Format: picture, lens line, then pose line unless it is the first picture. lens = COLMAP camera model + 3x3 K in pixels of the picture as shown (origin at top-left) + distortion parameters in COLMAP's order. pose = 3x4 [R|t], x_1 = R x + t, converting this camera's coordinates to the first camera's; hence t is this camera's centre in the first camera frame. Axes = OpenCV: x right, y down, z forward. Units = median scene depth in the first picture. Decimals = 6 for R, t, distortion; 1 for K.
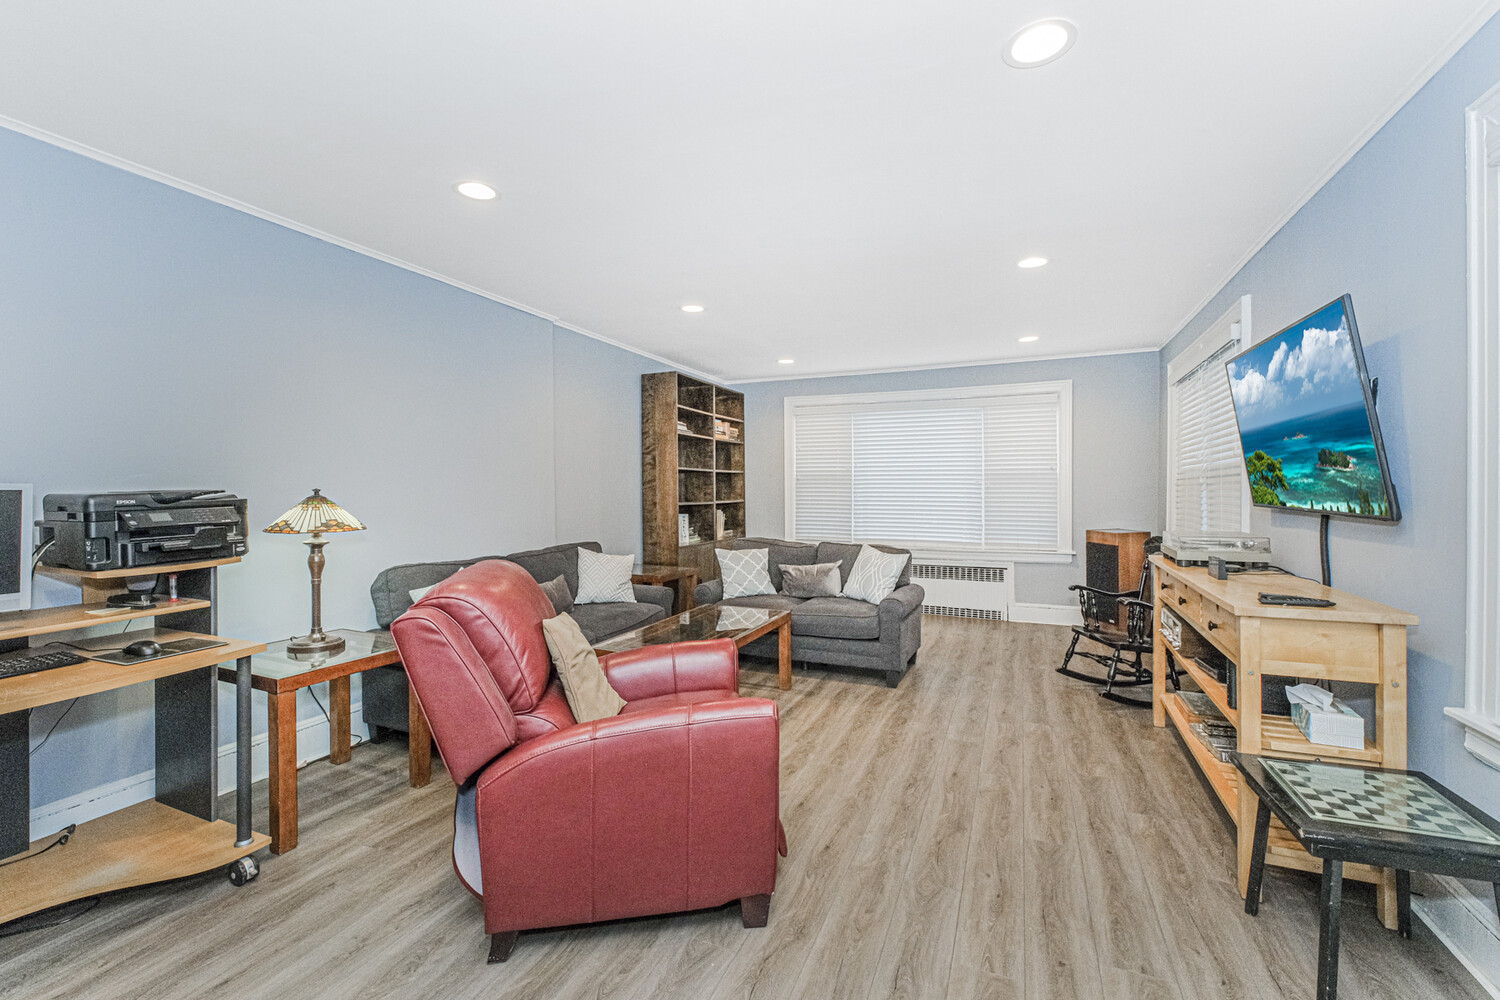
lens RADIAL K [[633.9, 0, 742.5], [0, 633.9, 494.7], [0, 0, 1]] dist [0.001985, 0.000197]
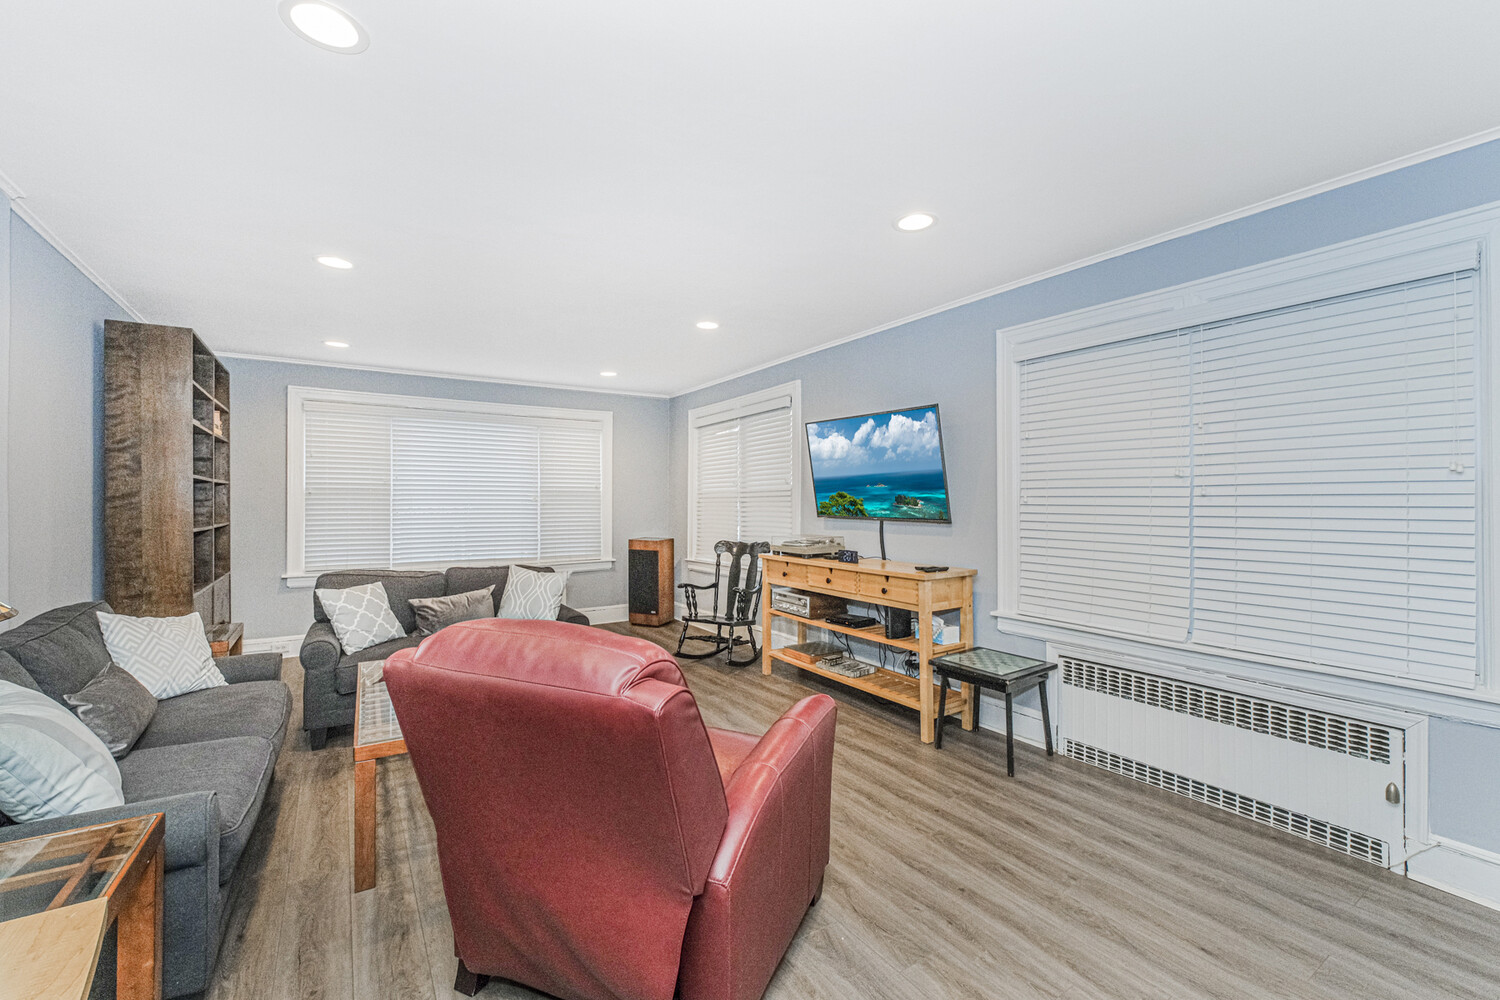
lens RADIAL K [[633.9, 0, 742.5], [0, 633.9, 494.7], [0, 0, 1]] dist [0.001985, 0.000197]
pose [[0.551736, 0.009650, 0.833963, -0.415945], [0.006177, 0.999858, -0.015656, -0.010786], [-0.833996, 0.013789, 0.551599, 0.197438]]
